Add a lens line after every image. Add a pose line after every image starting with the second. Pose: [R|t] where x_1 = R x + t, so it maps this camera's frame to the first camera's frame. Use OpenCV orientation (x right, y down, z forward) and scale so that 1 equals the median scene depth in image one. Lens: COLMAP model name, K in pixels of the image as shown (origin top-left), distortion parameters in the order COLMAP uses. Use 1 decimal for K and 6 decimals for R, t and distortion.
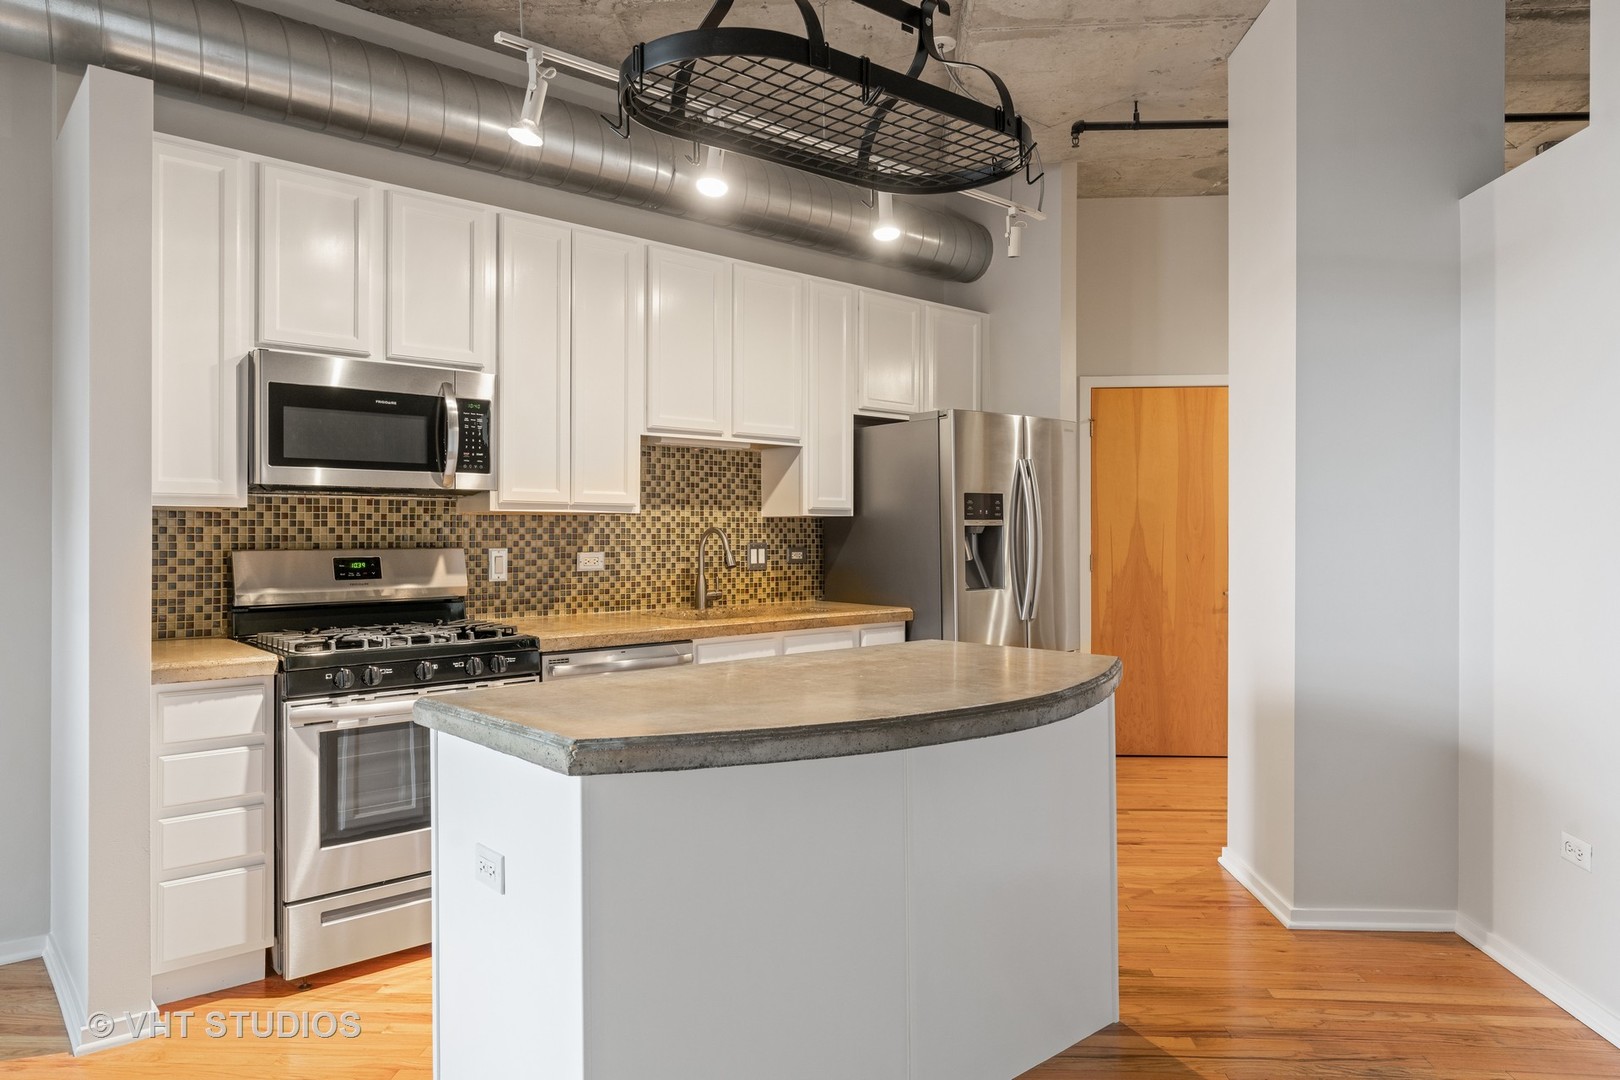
lens RADIAL K [[1087.1, 0, 820.7], [0, 1087.1, 532.3], [0, 0, 1]] dist [0.035227, -0.022308]
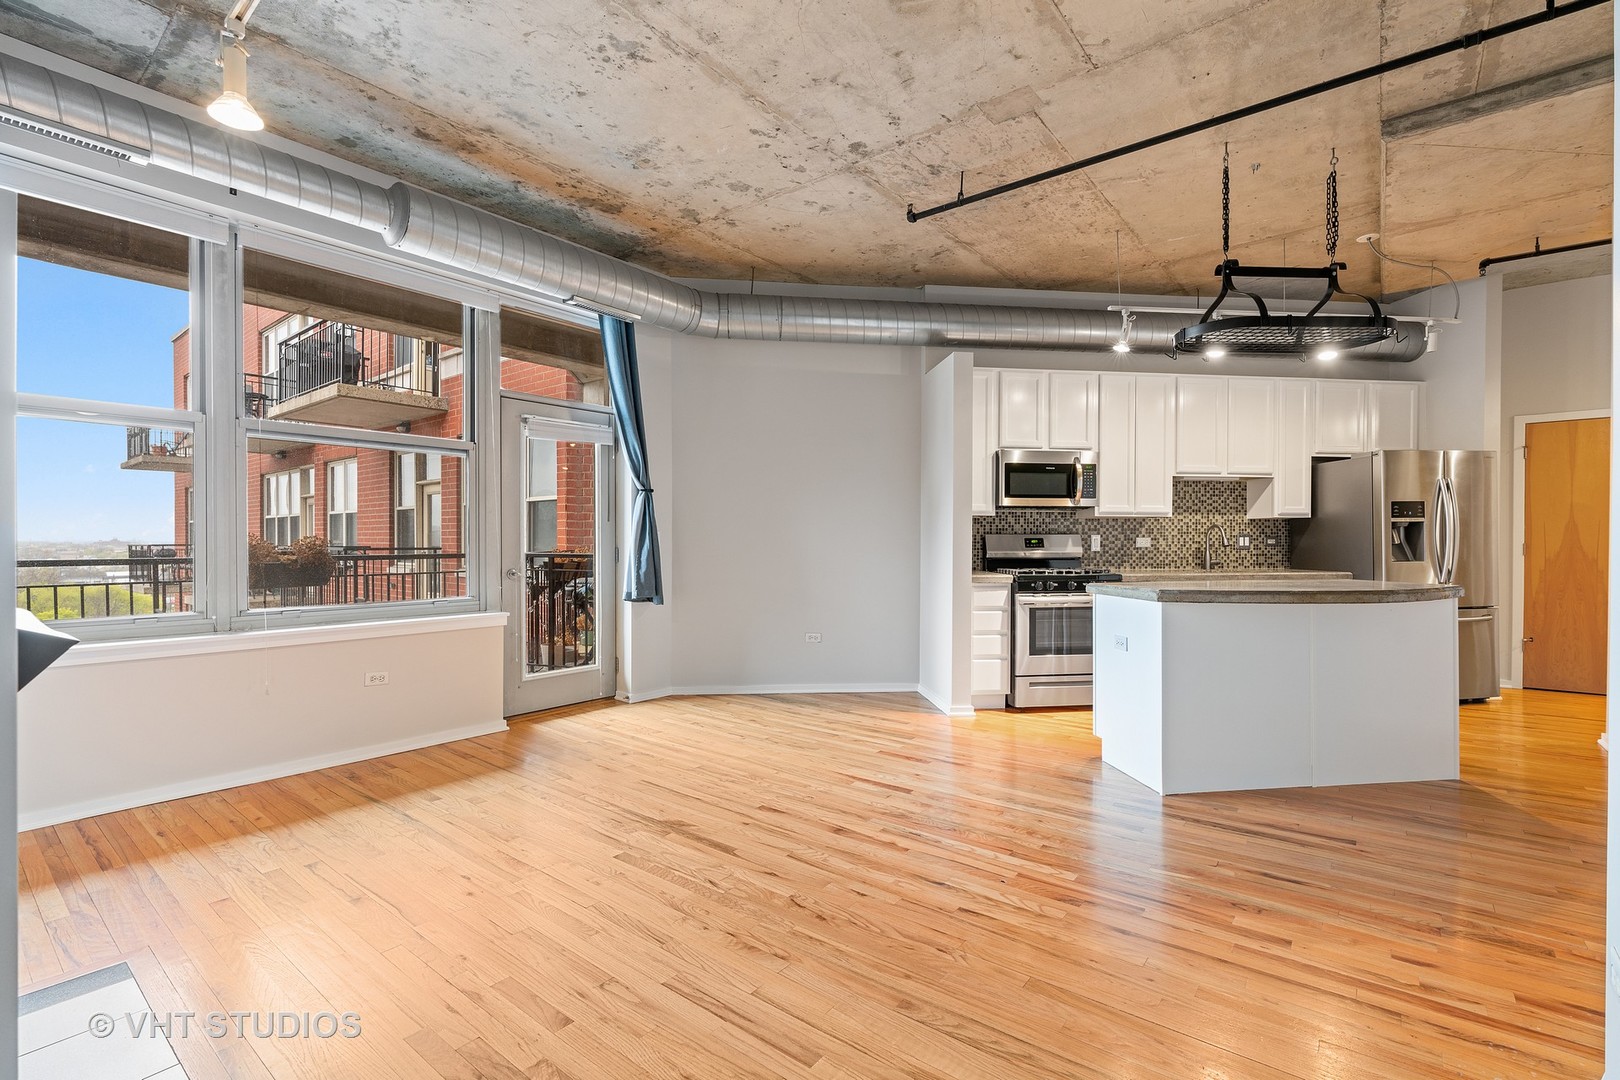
lens RADIAL K [[742.7, 0, 794.2], [0, 742.7, 547.3], [0, 0, 1]] dist [-0.010827, 0.002817]
pose [[0.816304, 0.005672, -0.577594, 0.042539], [-0.000696, 0.999961, 0.008837, 0.023923], [0.577622, -0.006812, 0.816276, -0.428091]]
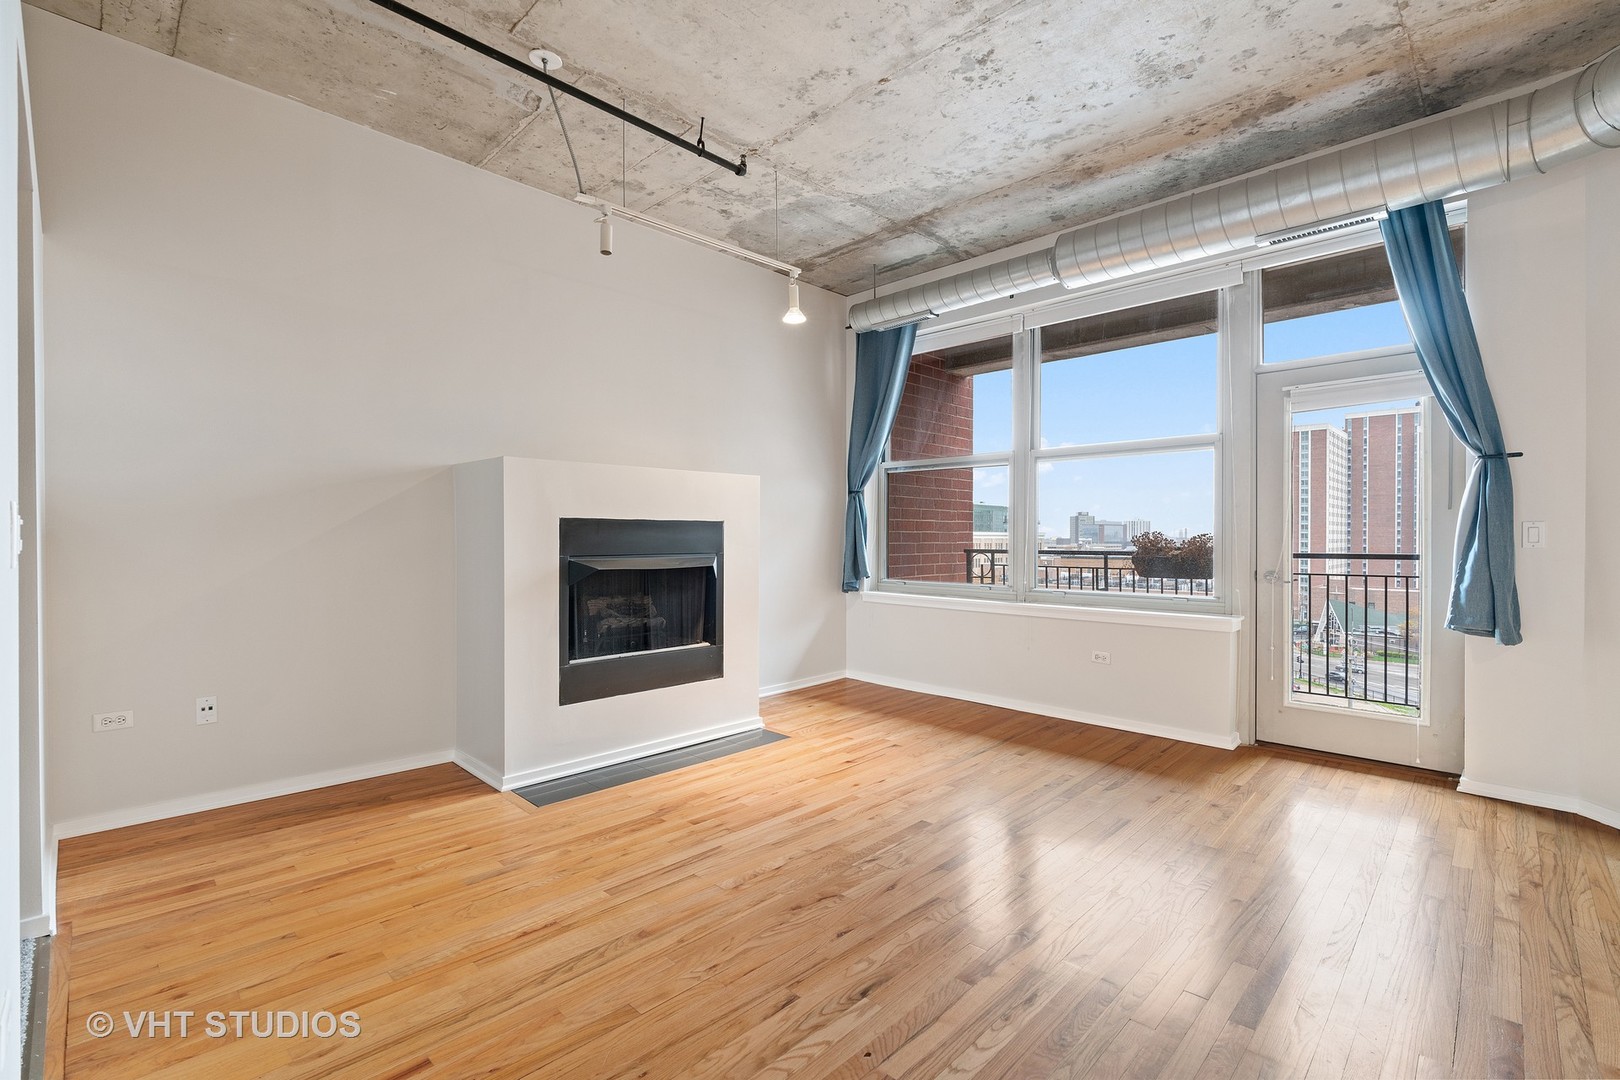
lens RADIAL K [[742.7, 0, 820.3], [0, 742.7, 537.9], [0, 0, 1]] dist [-0.010827, 0.002817]
pose [[-0.664300, -0.001790, -0.747464, 0.141172], [-0.000659, 0.999998, -0.001809, 0.026426], [0.747466, -0.000709, -0.664300, 0.361848]]
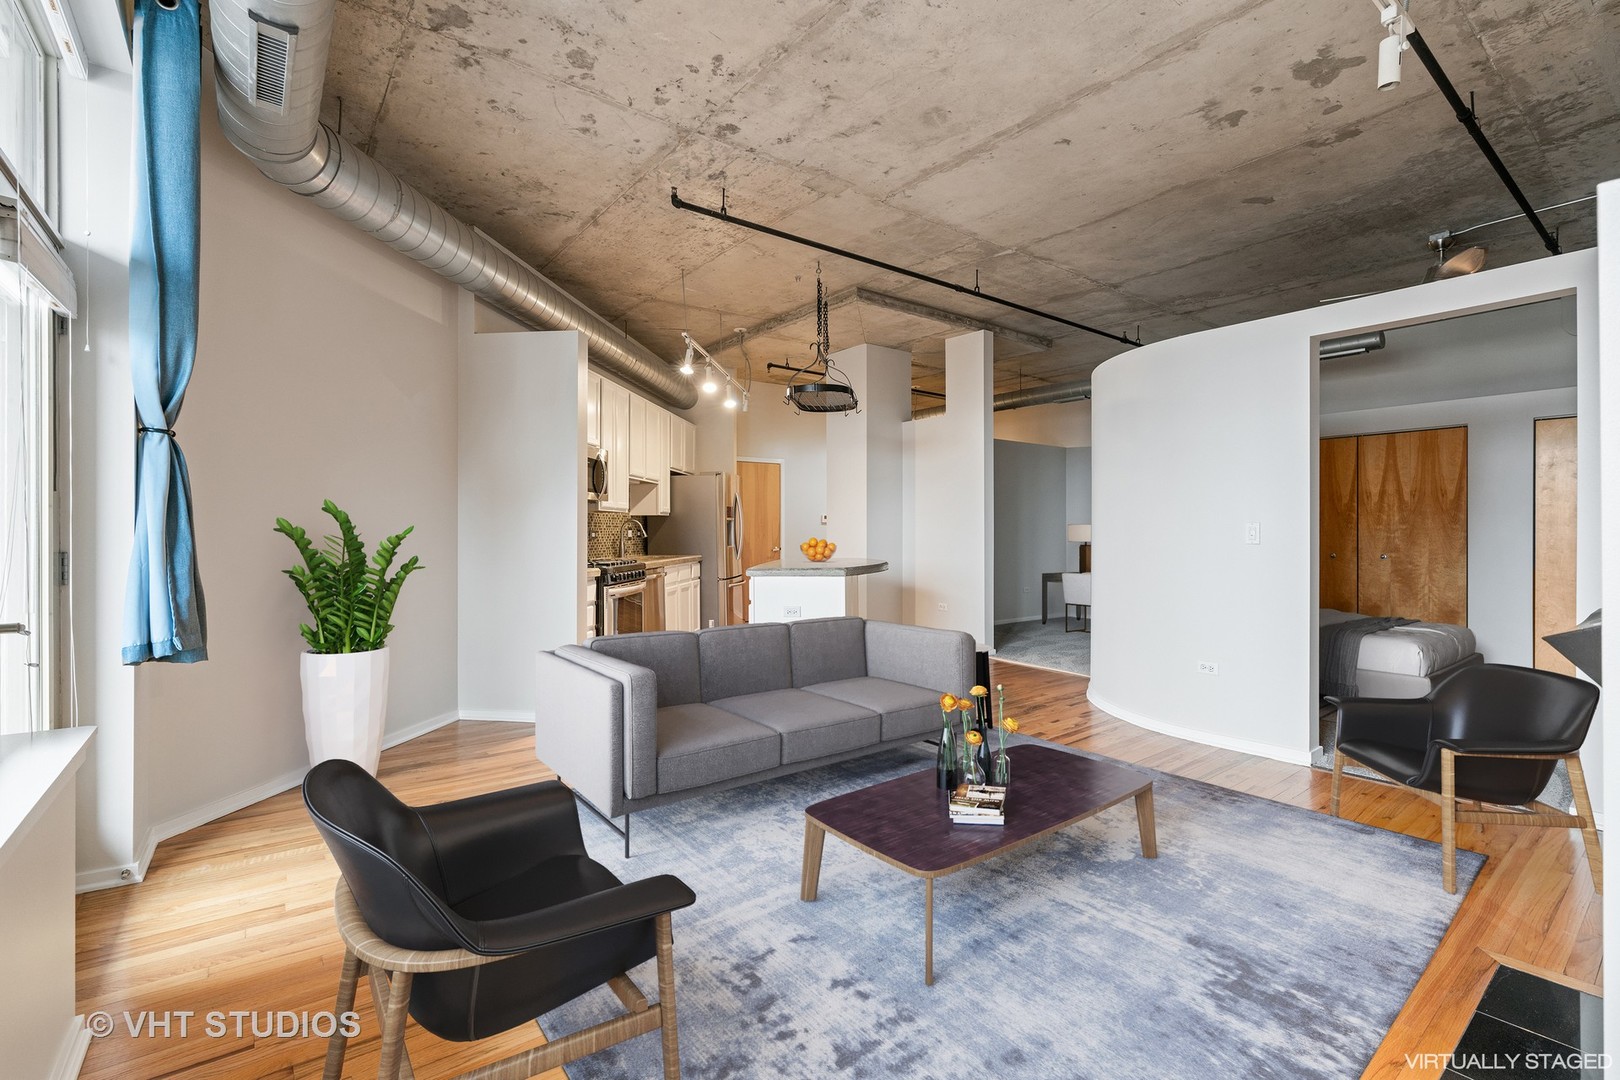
lens RADIAL K [[742.7, 0, 815.6], [0, 742.7, 536.2], [0, 0, 1]] dist [-0.010827, 0.002817]
pose [[0.736702, -0.001100, 0.676216, -0.864988], [-0.001864, 0.999992, 0.003657, 0.023964], [-0.676215, -0.003954, 0.736694, -0.366921]]
